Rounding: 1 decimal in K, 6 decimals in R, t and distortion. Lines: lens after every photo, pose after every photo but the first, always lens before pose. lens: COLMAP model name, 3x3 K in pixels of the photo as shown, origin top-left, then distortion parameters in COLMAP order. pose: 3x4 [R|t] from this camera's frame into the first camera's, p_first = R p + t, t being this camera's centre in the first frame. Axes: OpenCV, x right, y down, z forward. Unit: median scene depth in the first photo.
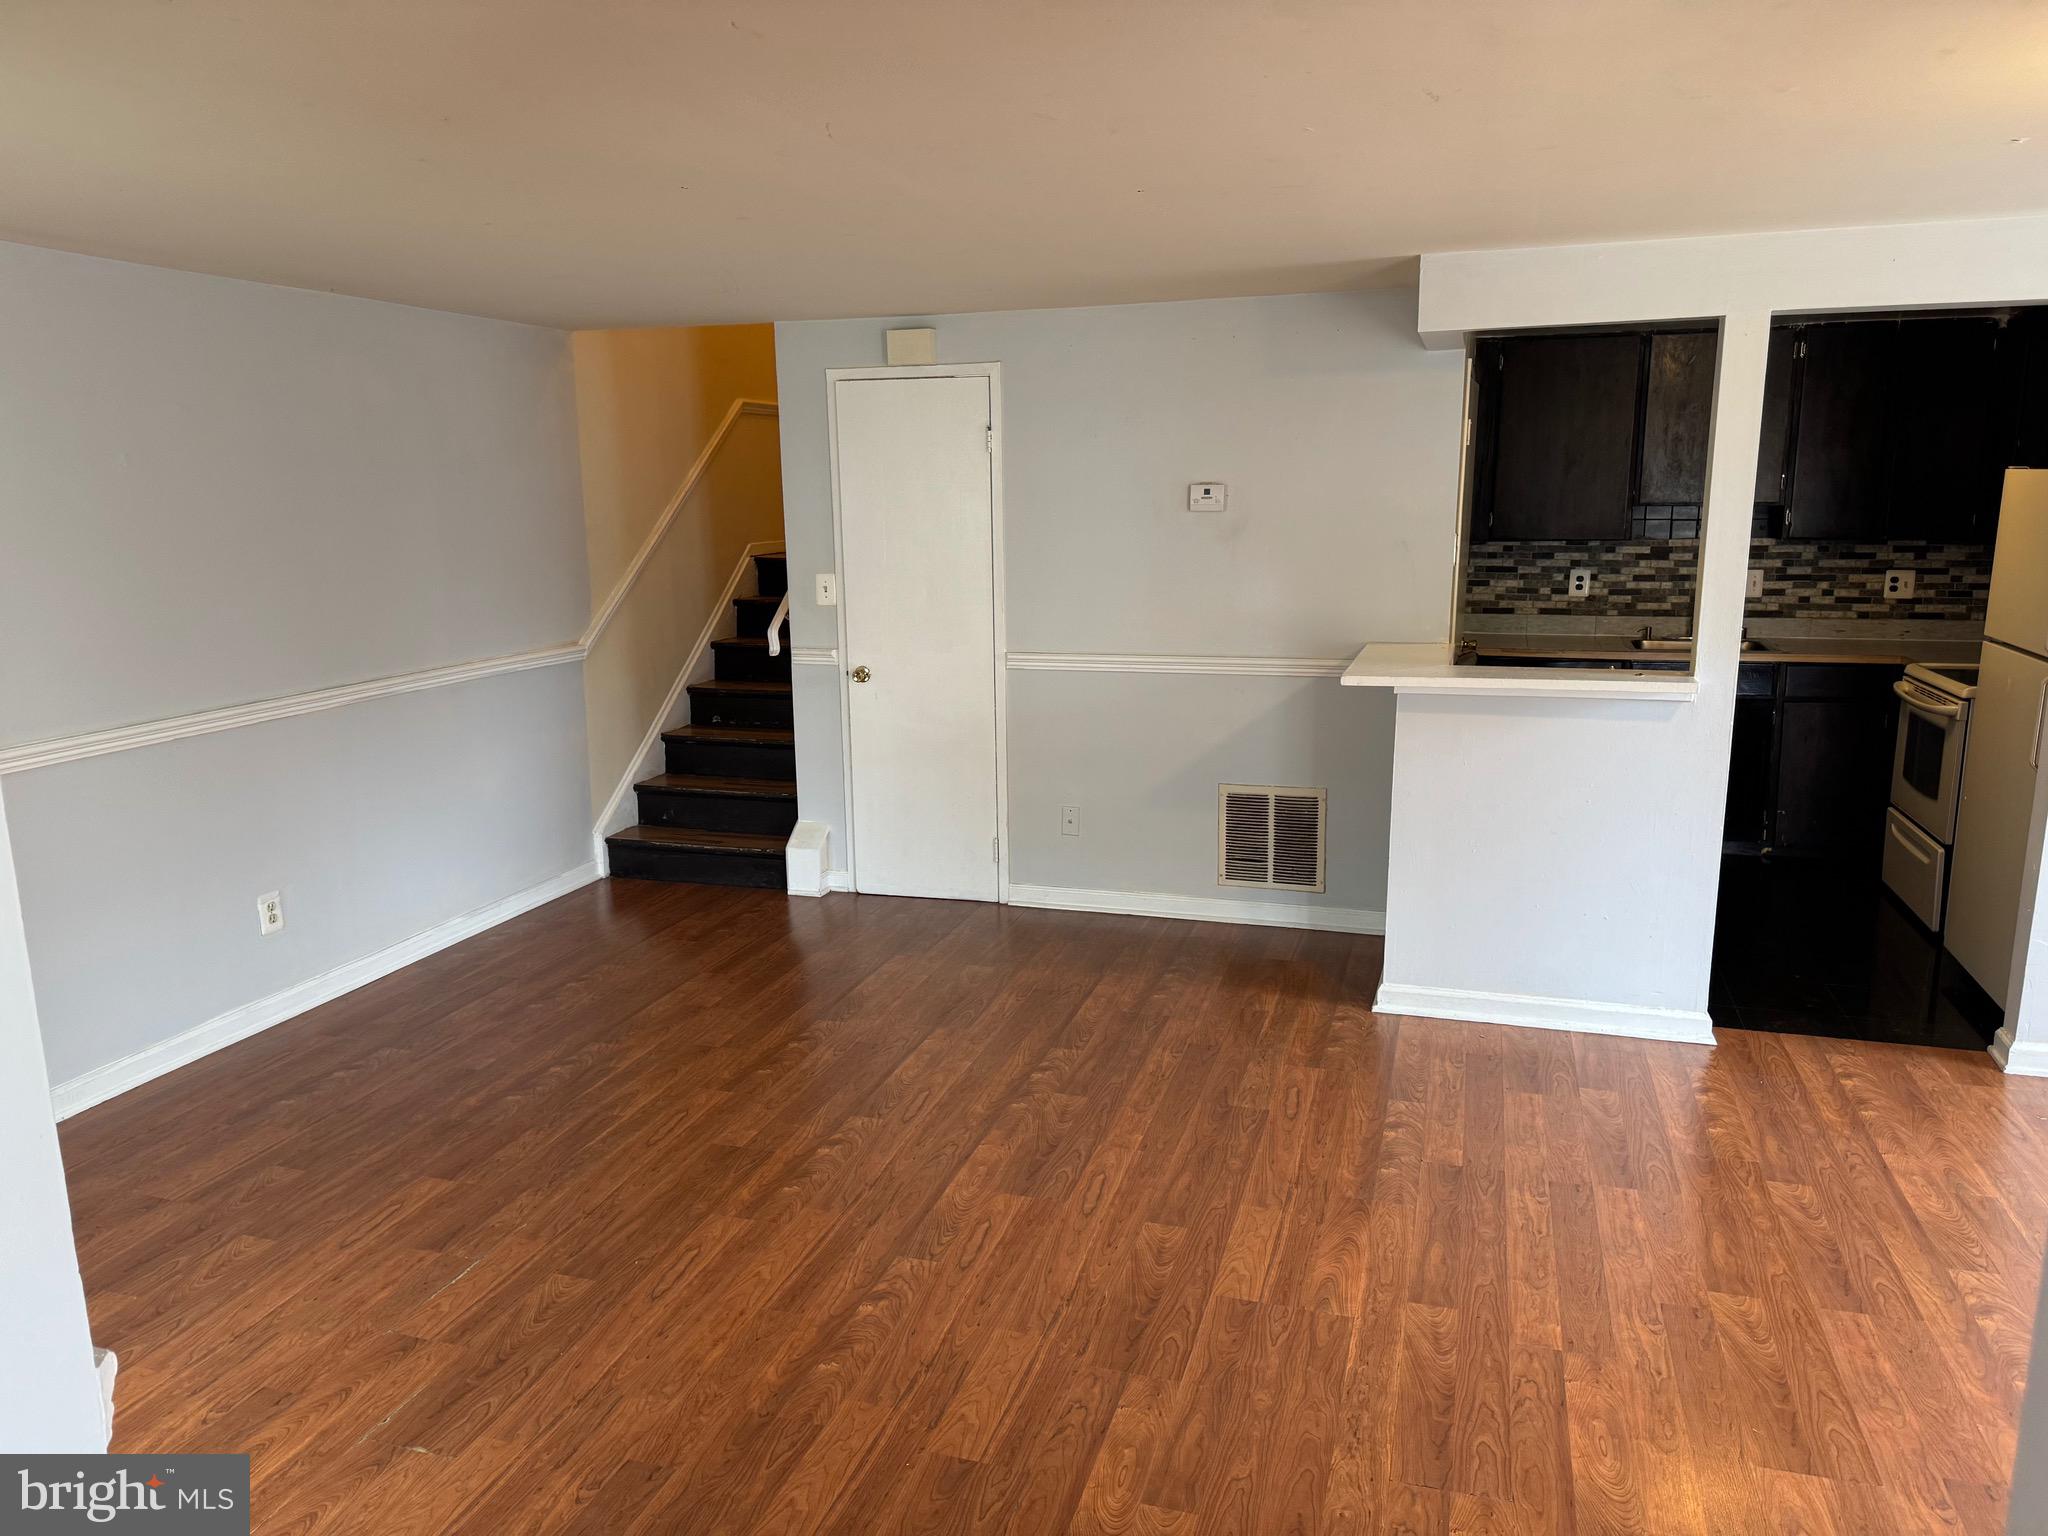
lens RADIAL K [[1442.6, 0, 1024.0], [0, 1442.6, 768.0], [0, 0, 1]] dist [0.083227, -0.112758]
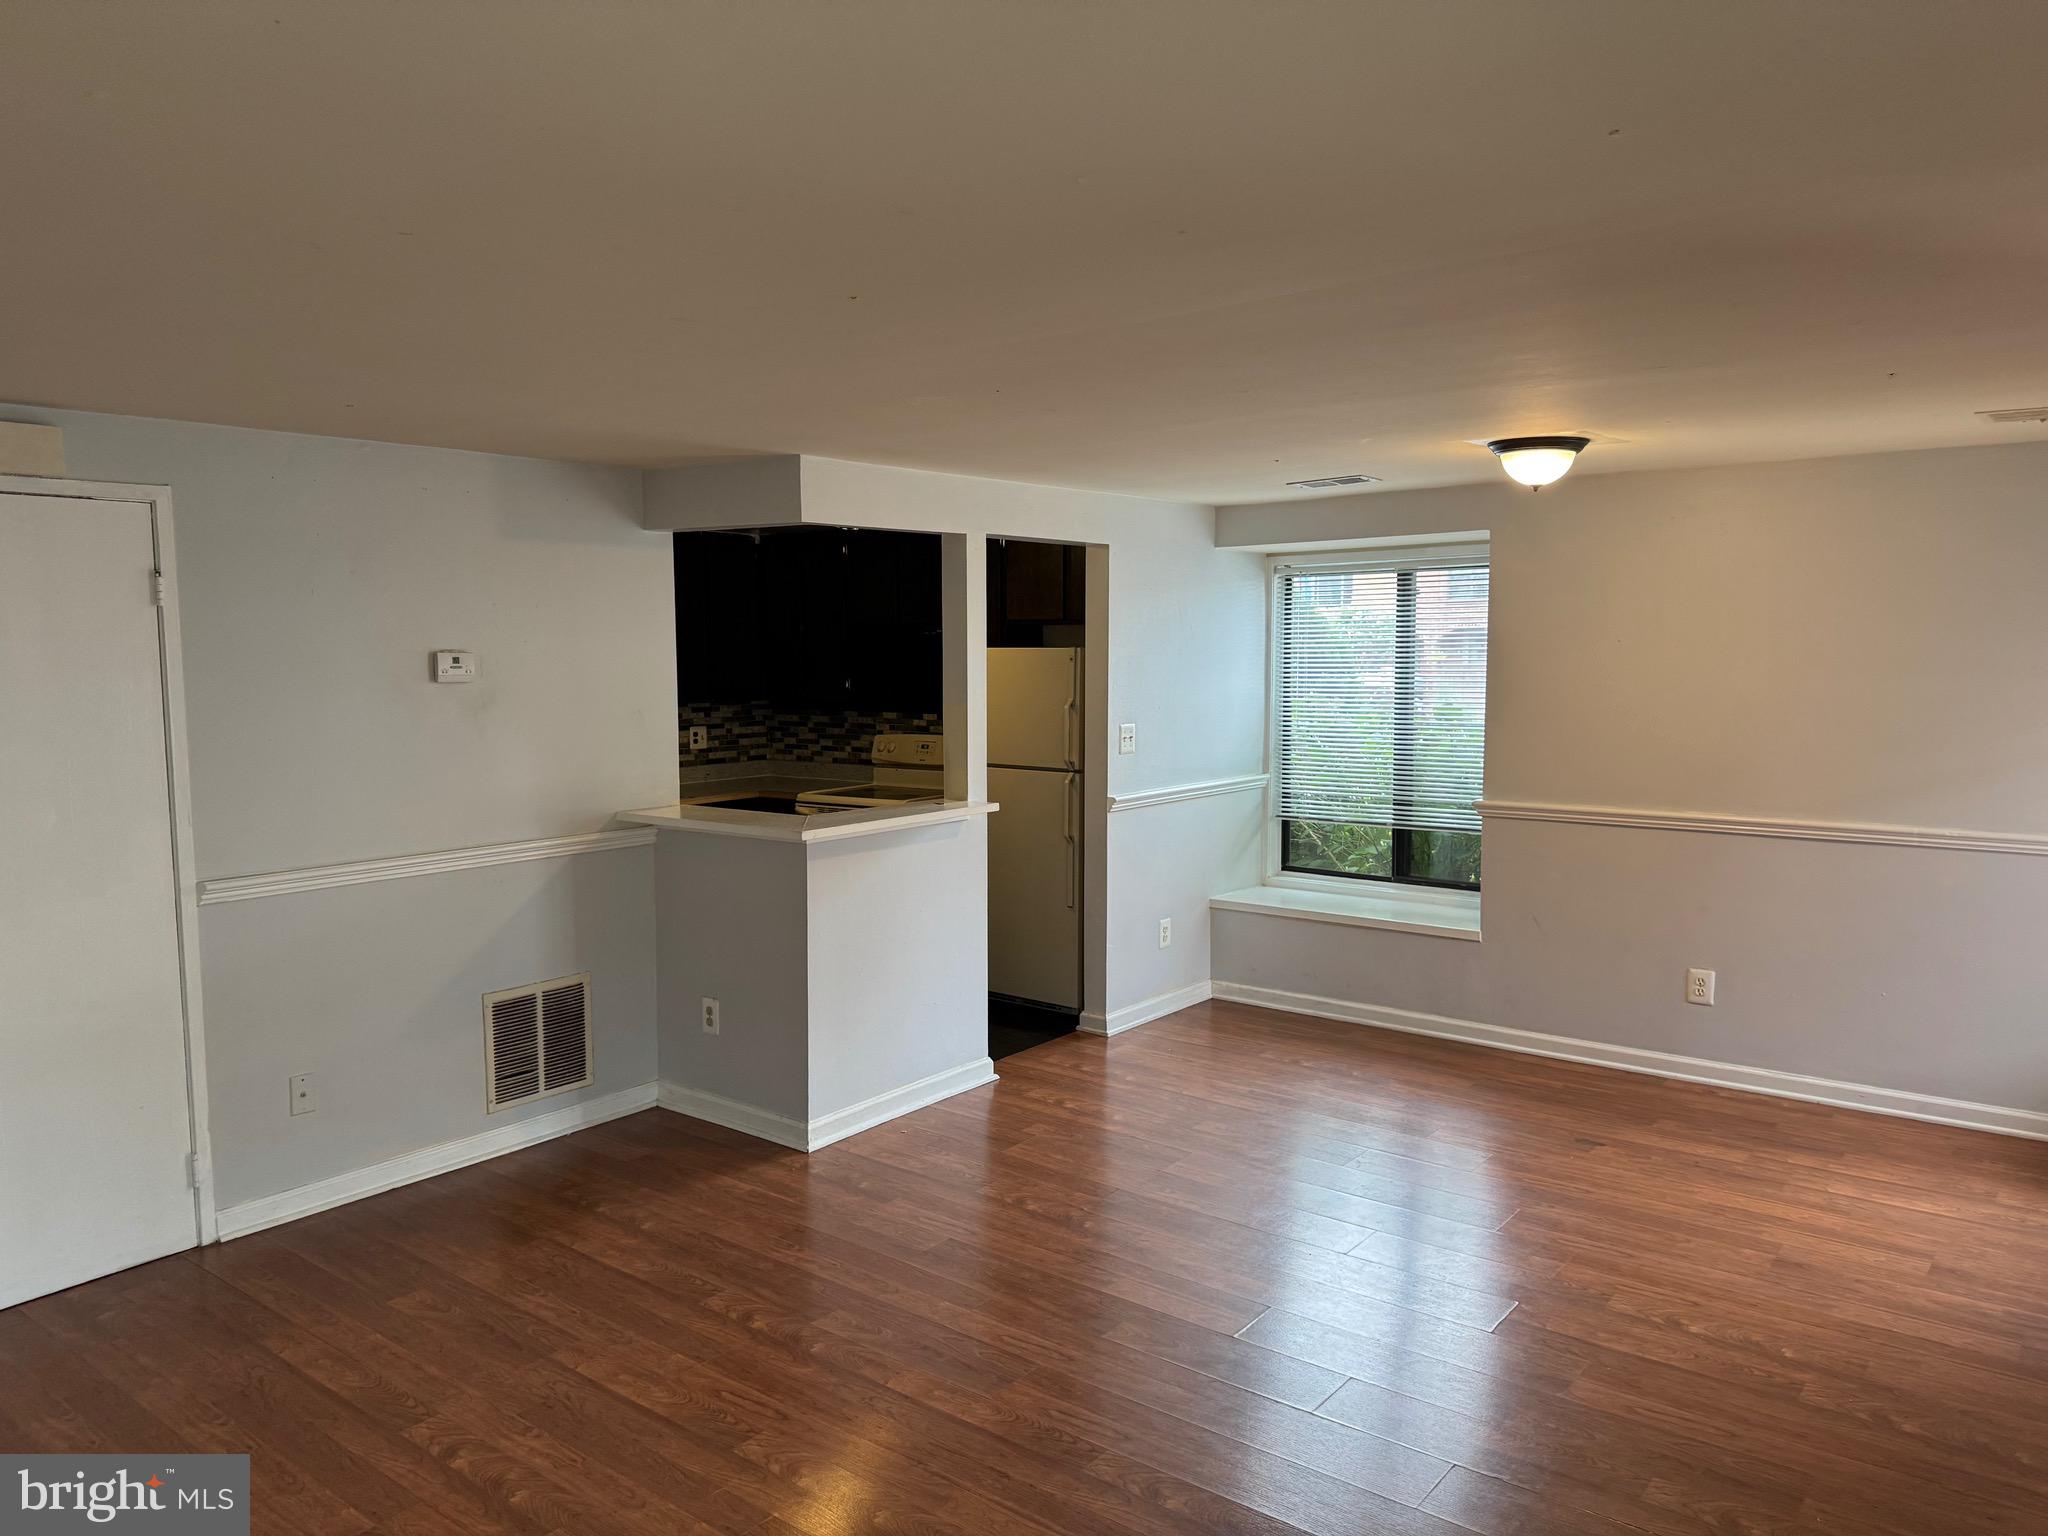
lens RADIAL K [[1423.2, 0, 1043.5], [0, 1423.2, 762.8], [0, 0, 1]] dist [0.112316, -0.166718]
pose [[0.351917, -0.068148, 0.933547, -0.543274], [0.183620, 0.982994, 0.002539, -0.066085], [-0.917844, 0.170524, 0.358445, 0.366204]]
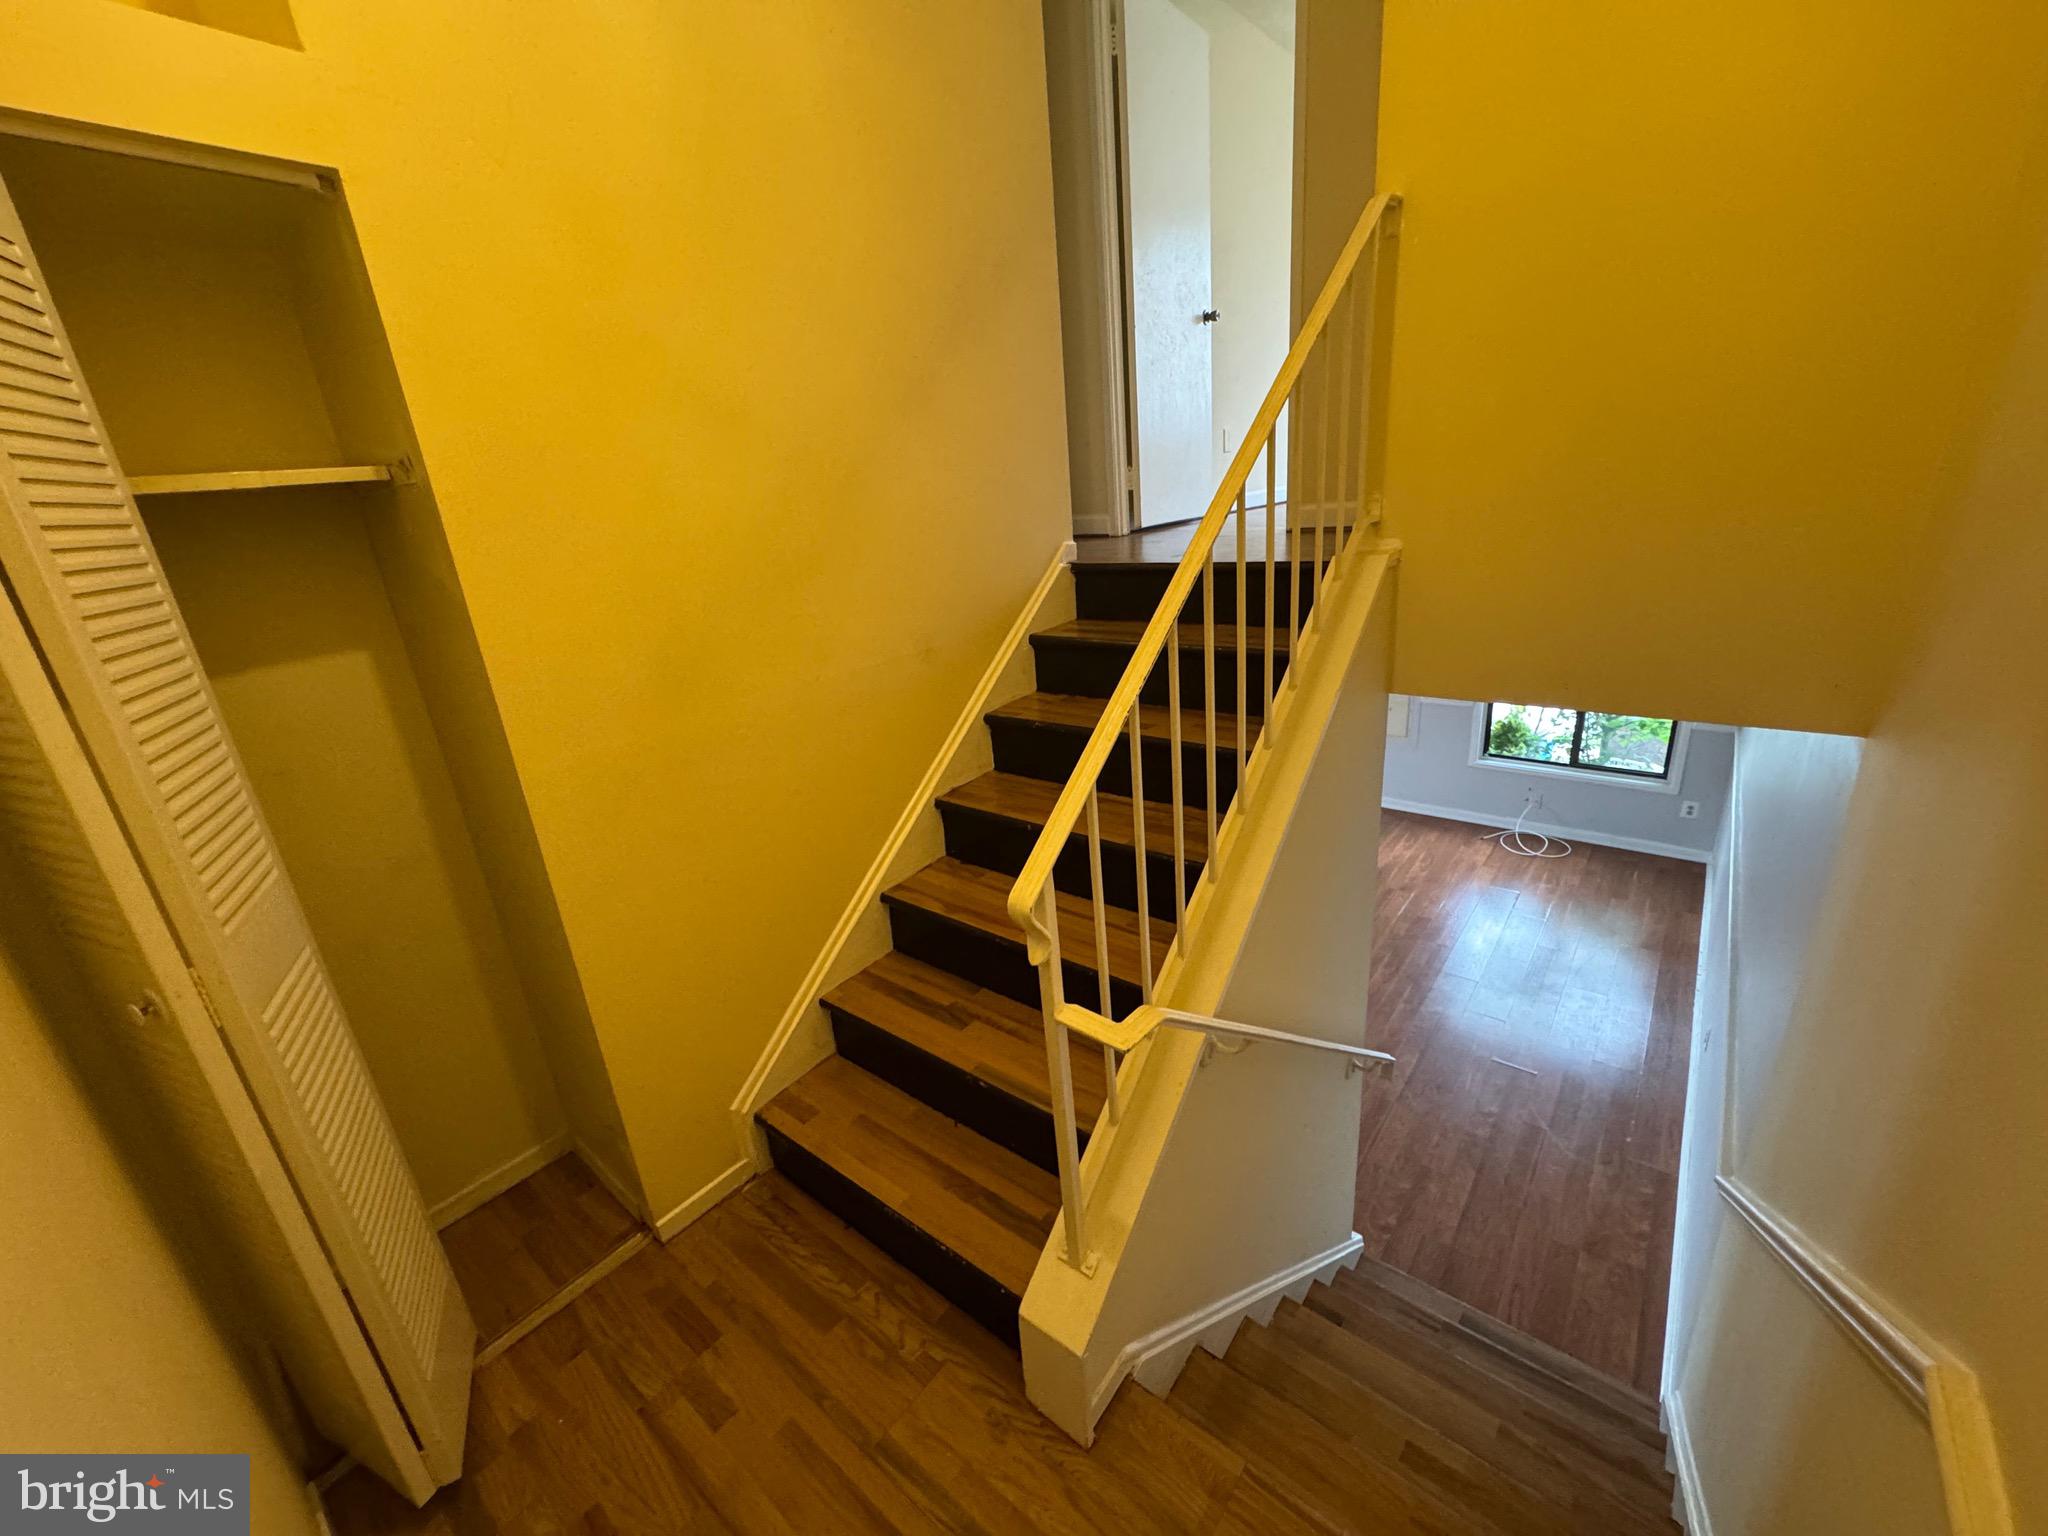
lens RADIAL K [[820.9, 0, 1024.0], [0, 820.9, 768.0], [0, 0, 1]] dist [-0.003500, 0.000396]
pose [[-0.925090, -0.039214, 0.377718, -0.169260], [0.162555, 0.858027, 0.487201, -0.521653], [-0.343198, 0.512105, -0.787378, 1.473236]]
